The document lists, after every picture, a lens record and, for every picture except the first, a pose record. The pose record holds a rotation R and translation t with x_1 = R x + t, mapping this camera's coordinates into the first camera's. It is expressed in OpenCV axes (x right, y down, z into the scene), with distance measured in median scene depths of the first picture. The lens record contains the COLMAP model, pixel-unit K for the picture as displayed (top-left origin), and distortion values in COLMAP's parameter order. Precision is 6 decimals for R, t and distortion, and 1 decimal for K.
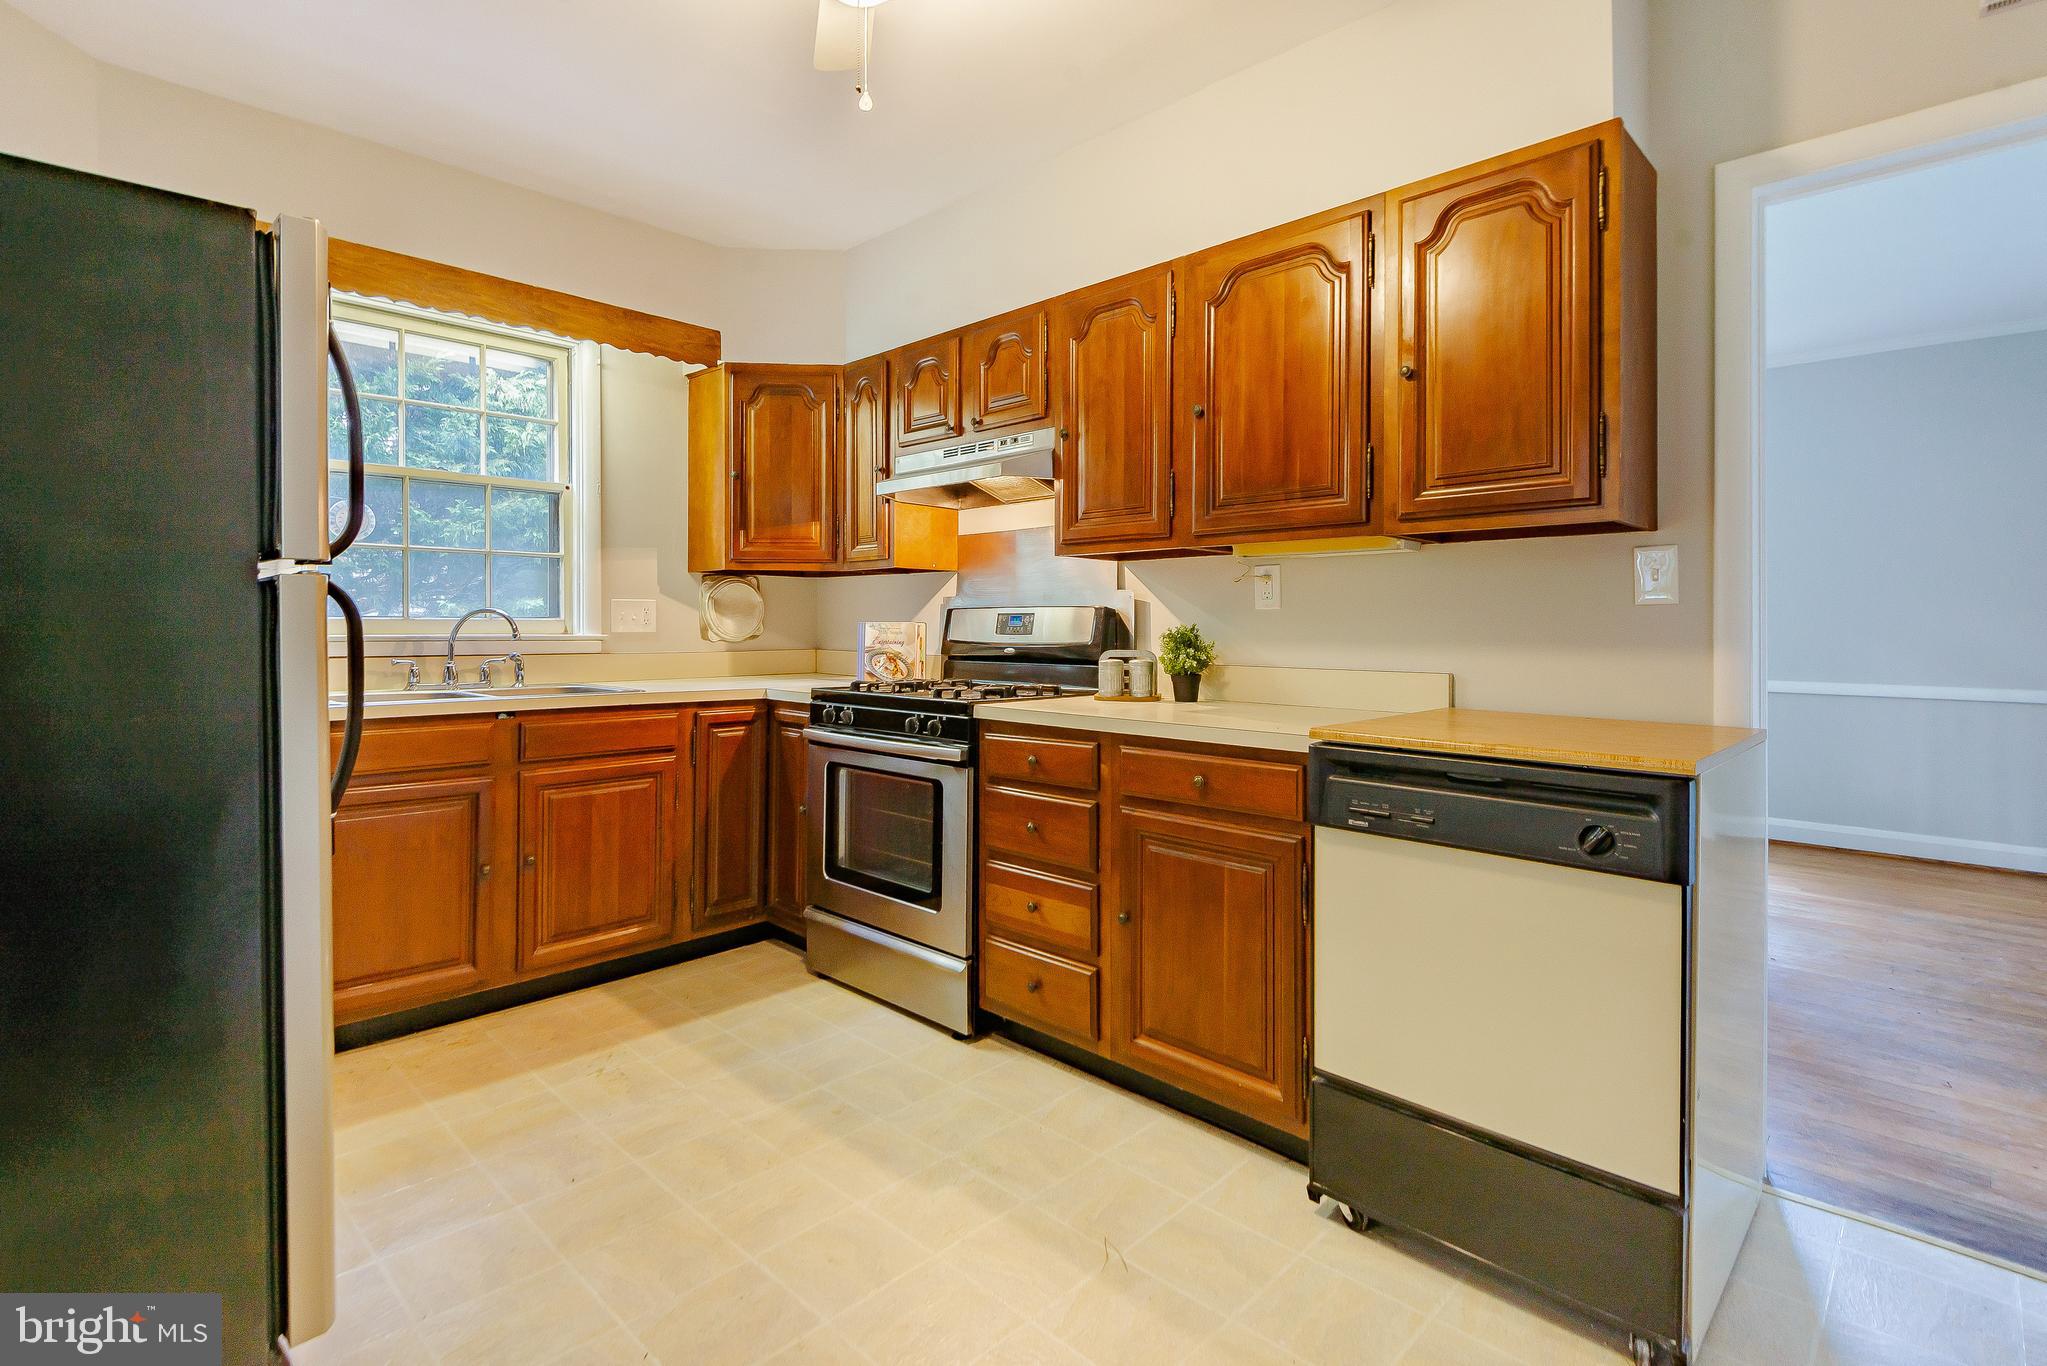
lens RADIAL K [[980.1, 0, 1028.8], [0, 980.1, 626.7], [0, 0, 1]] dist [0.015056, -0.000299]
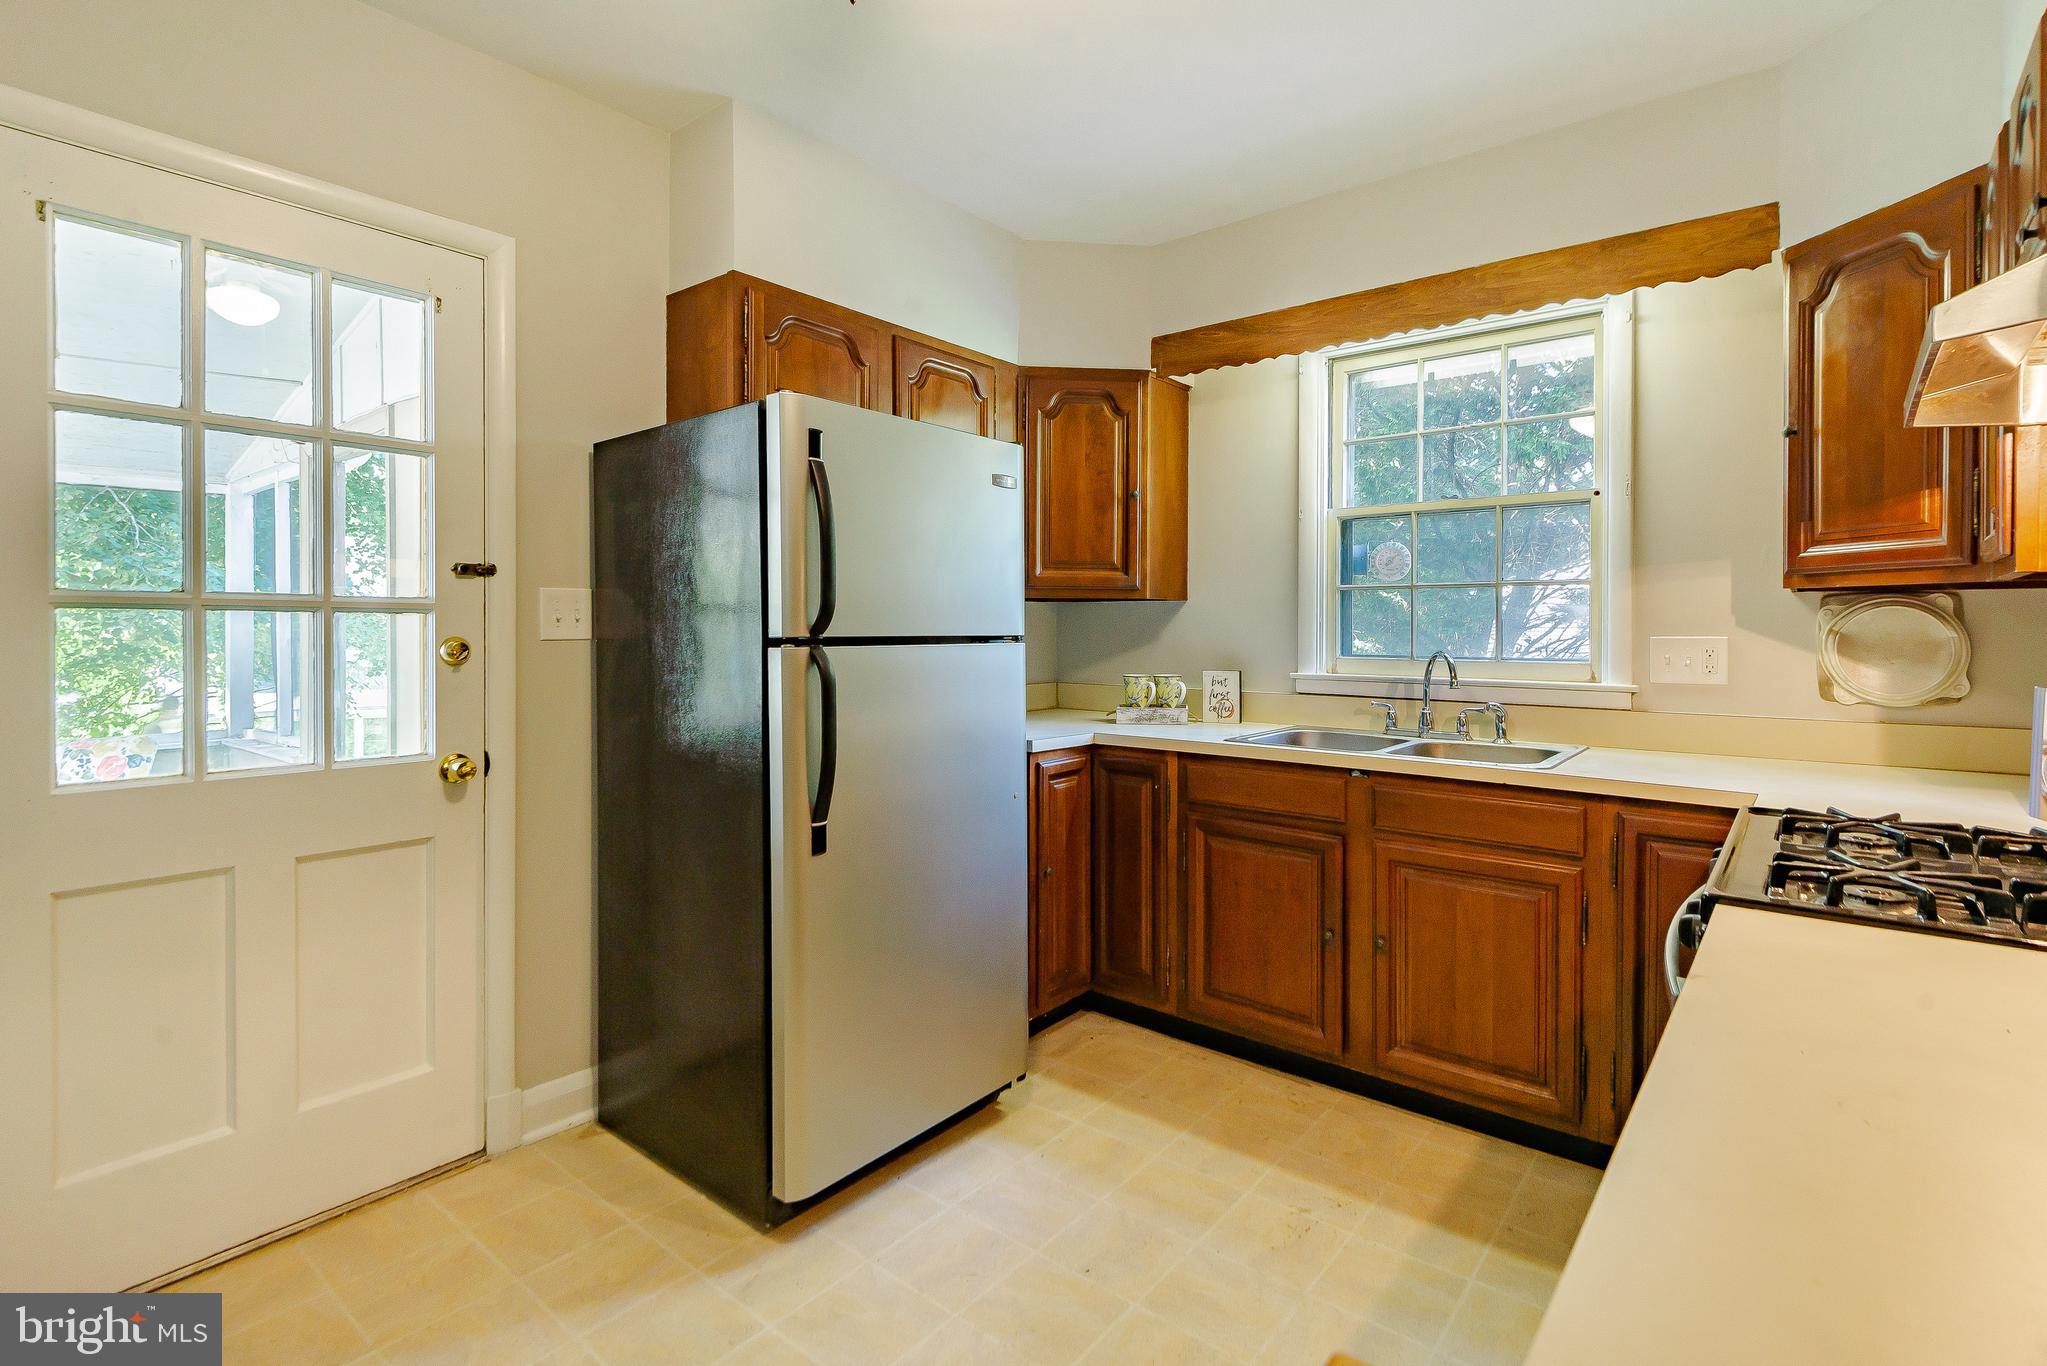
lens RADIAL K [[980.1, 0, 995.0], [0, 980.1, 638.6], [0, 0, 1]] dist [0.015056, -0.000299]
pose [[0.076543, 0.006194, -0.997047, 0.302805], [-0.002607, 0.999979, 0.006013, -0.034091], [0.997063, 0.002139, 0.076558, 0.529843]]
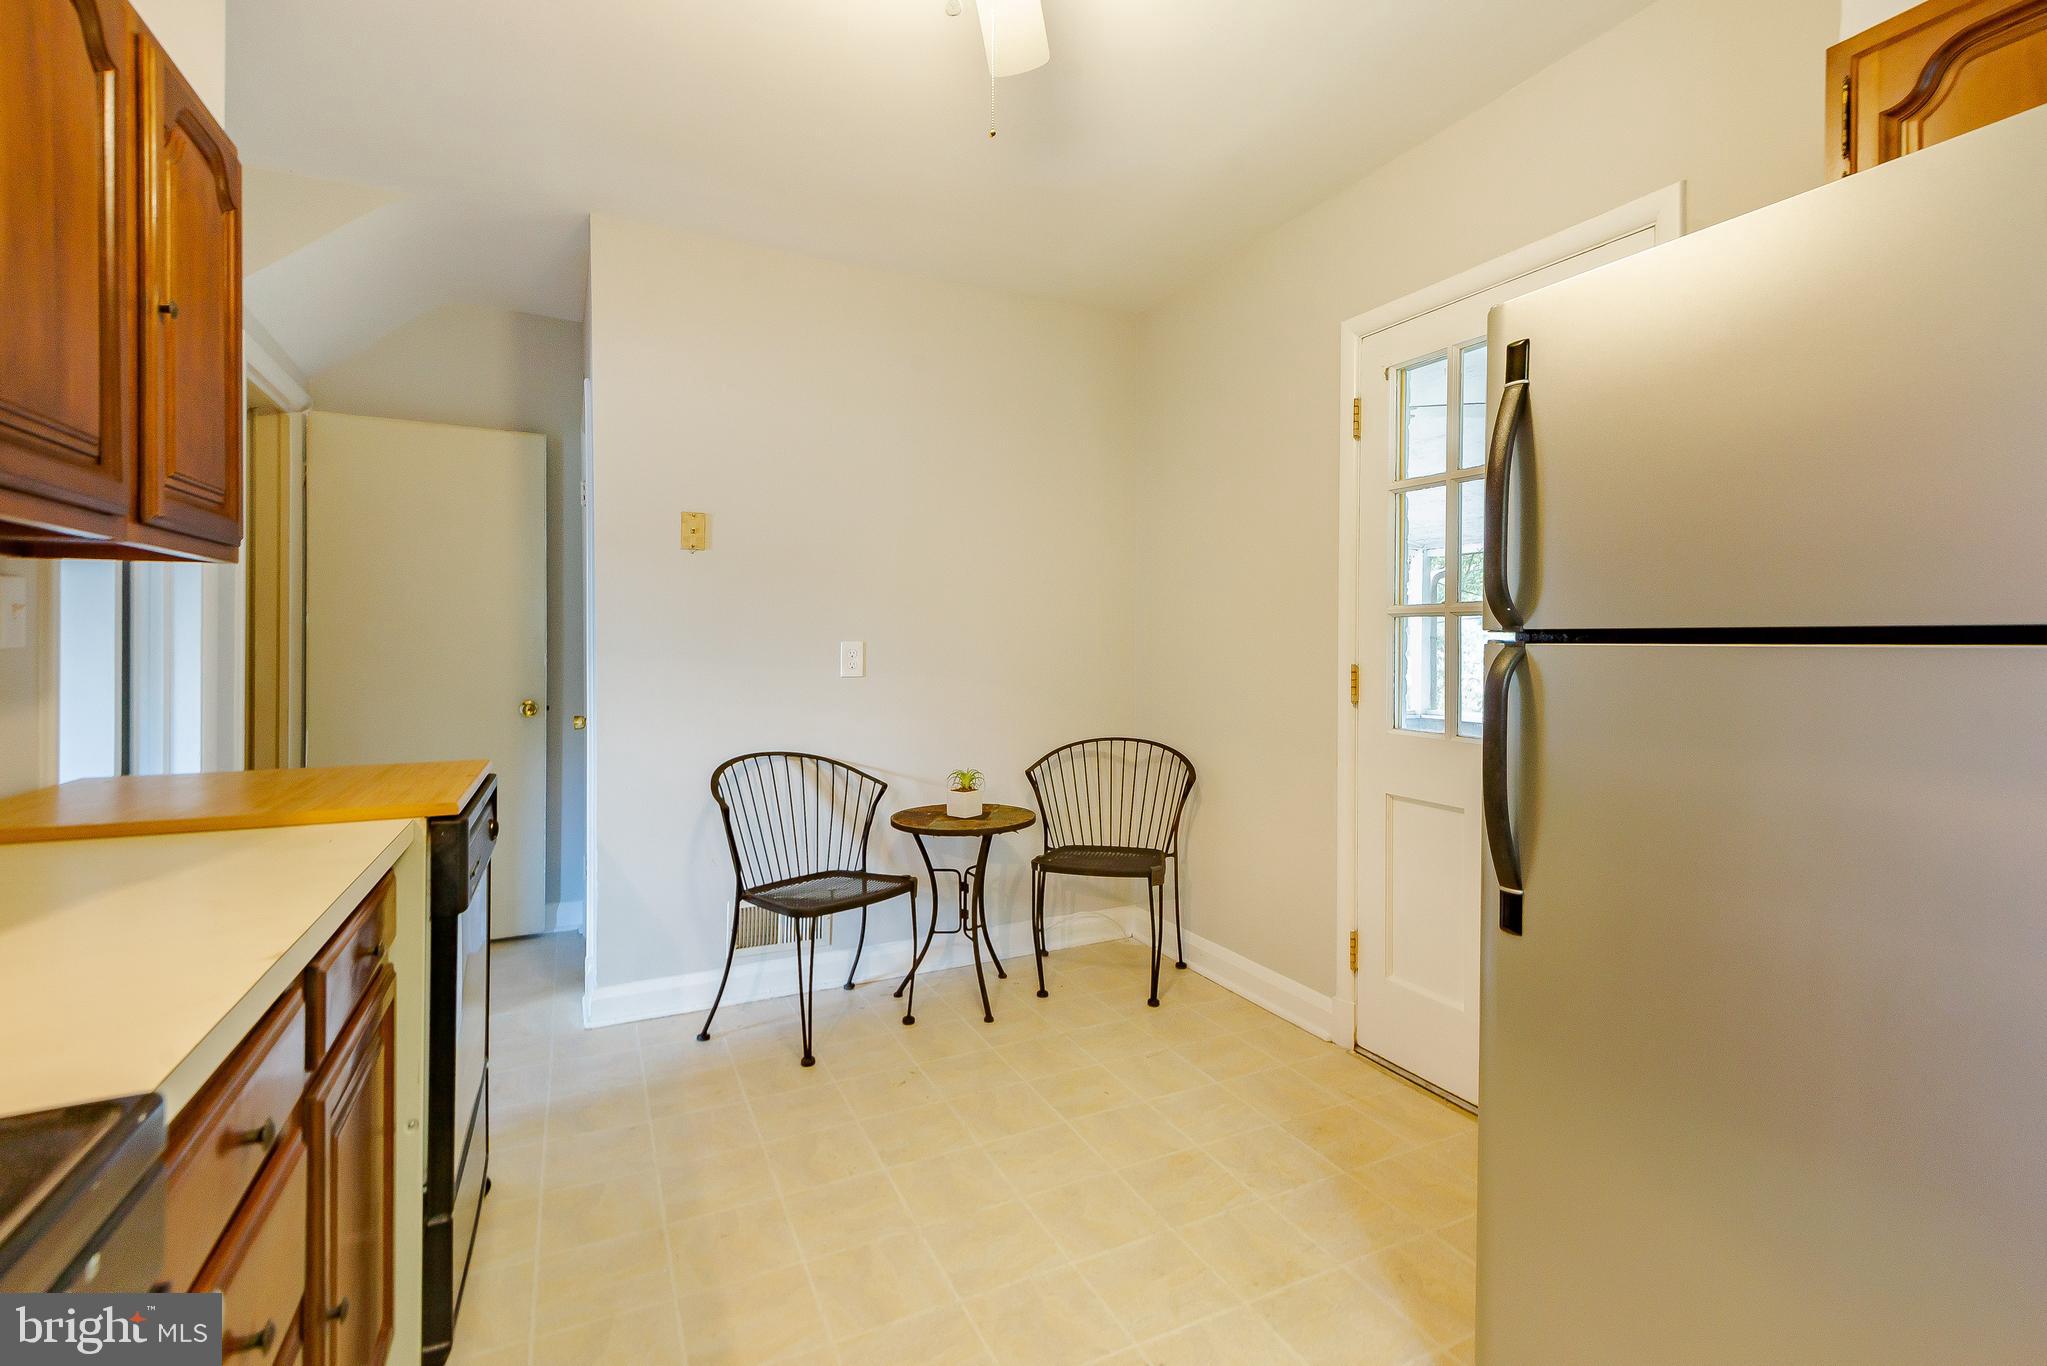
lens RADIAL K [[940.1, 0, 1041.6], [0, 940.1, 631.6], [0, 0, 1]] dist [0.021964, -0.001435]
pose [[-0.937131, -0.005748, 0.348931, -0.286224], [-0.006548, 0.999978, -0.001112, -0.028907], [-0.348917, -0.003327, -0.937148, 0.957479]]
